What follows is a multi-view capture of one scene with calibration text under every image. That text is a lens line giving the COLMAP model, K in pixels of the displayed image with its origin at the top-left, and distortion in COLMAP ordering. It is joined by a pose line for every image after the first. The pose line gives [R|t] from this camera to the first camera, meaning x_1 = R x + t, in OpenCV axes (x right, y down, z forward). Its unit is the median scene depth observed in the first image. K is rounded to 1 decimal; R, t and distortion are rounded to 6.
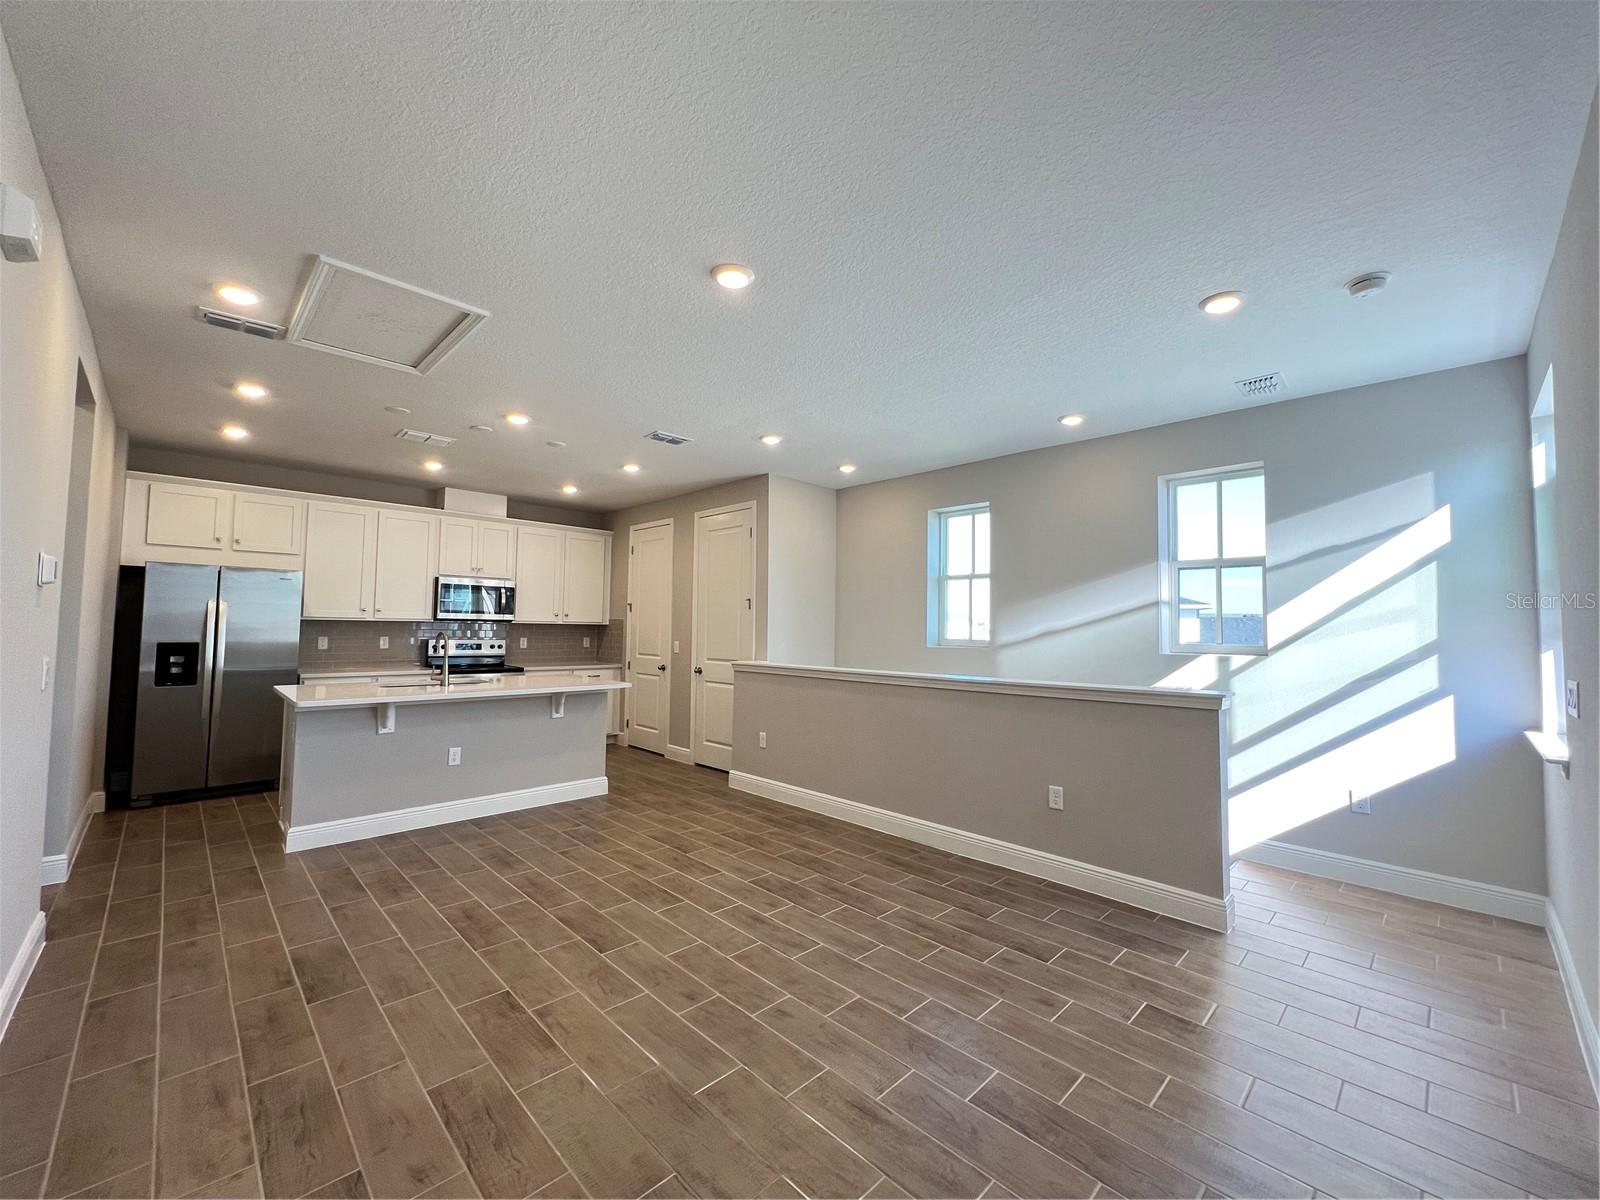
lens RADIAL K [[640.4, 0, 796.0], [0, 640.4, 599.9], [0, 0, 1]] dist [-0.000141, 0.000003]
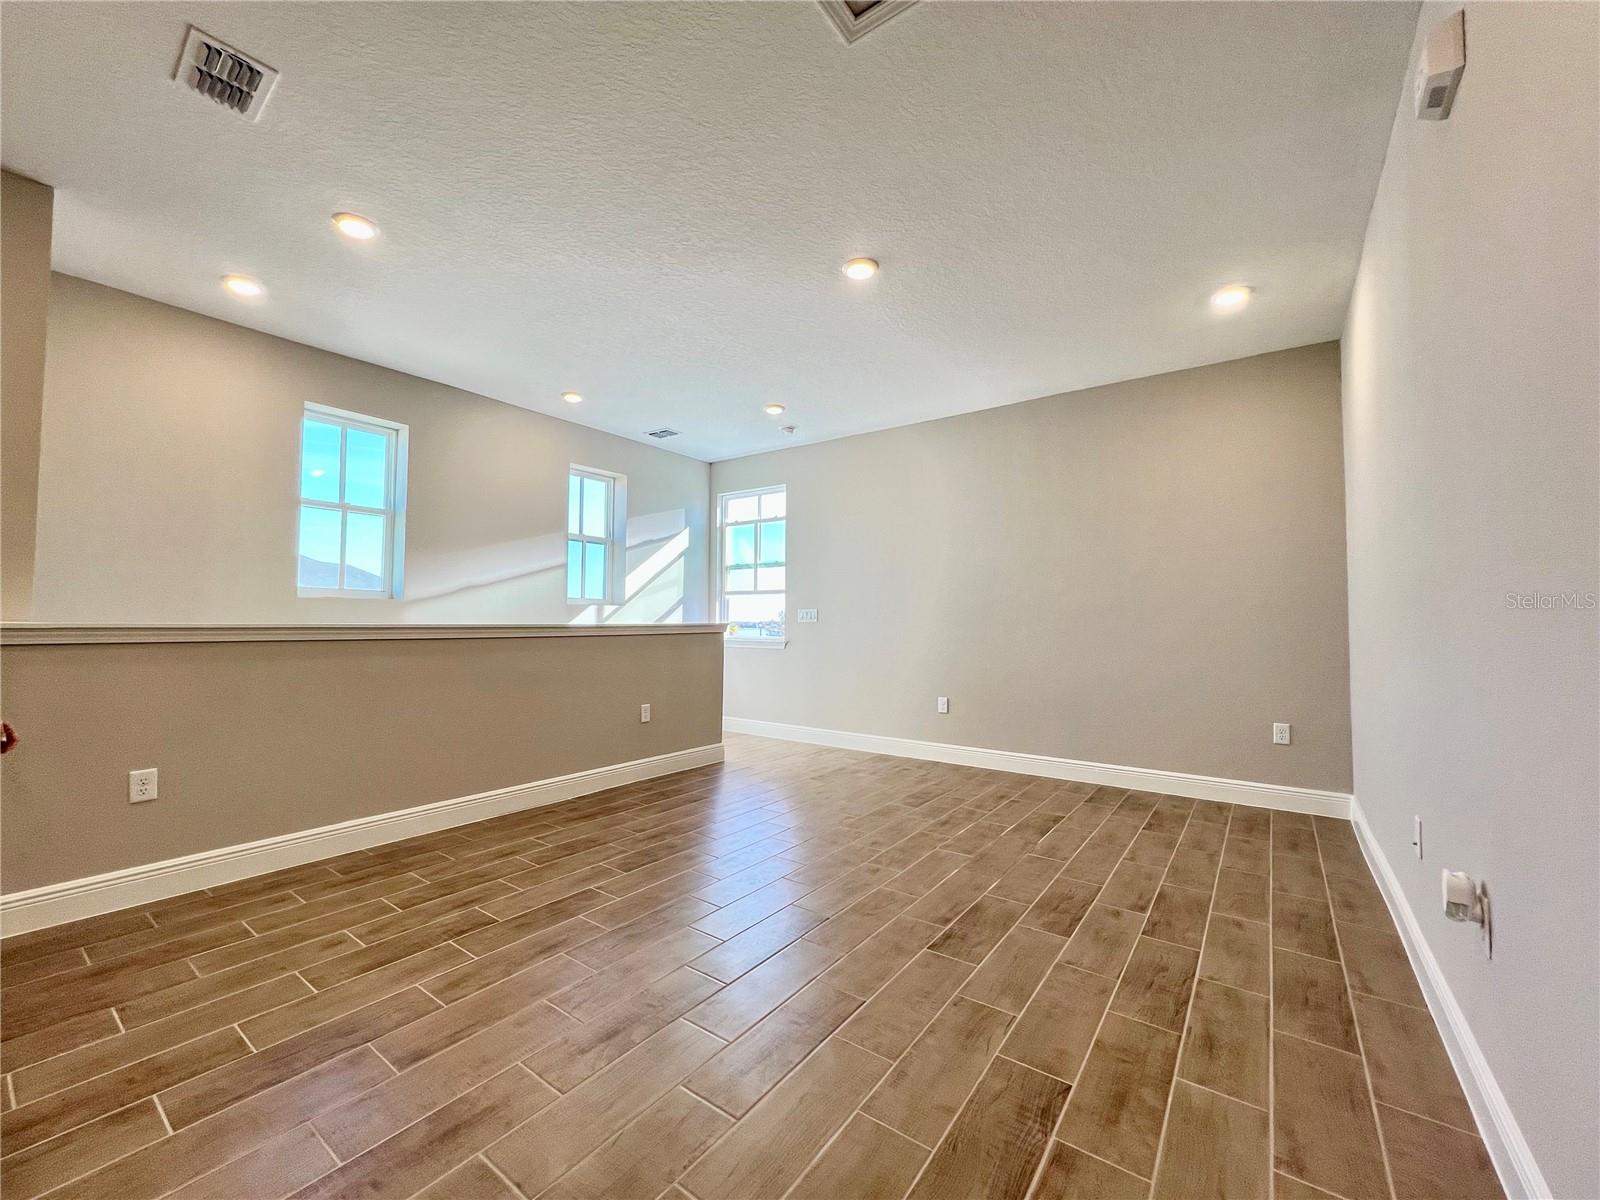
lens RADIAL K [[639.7, 0, 799.0], [0, 639.7, 594.5], [0, 0, 1]] dist [-0.002355, 0.001220]
pose [[-0.161732, 0.030435, 0.986365, -0.683542], [-0.054268, 0.997738, -0.039684, 0.082218], [-0.985341, -0.059946, -0.159714, 0.697996]]
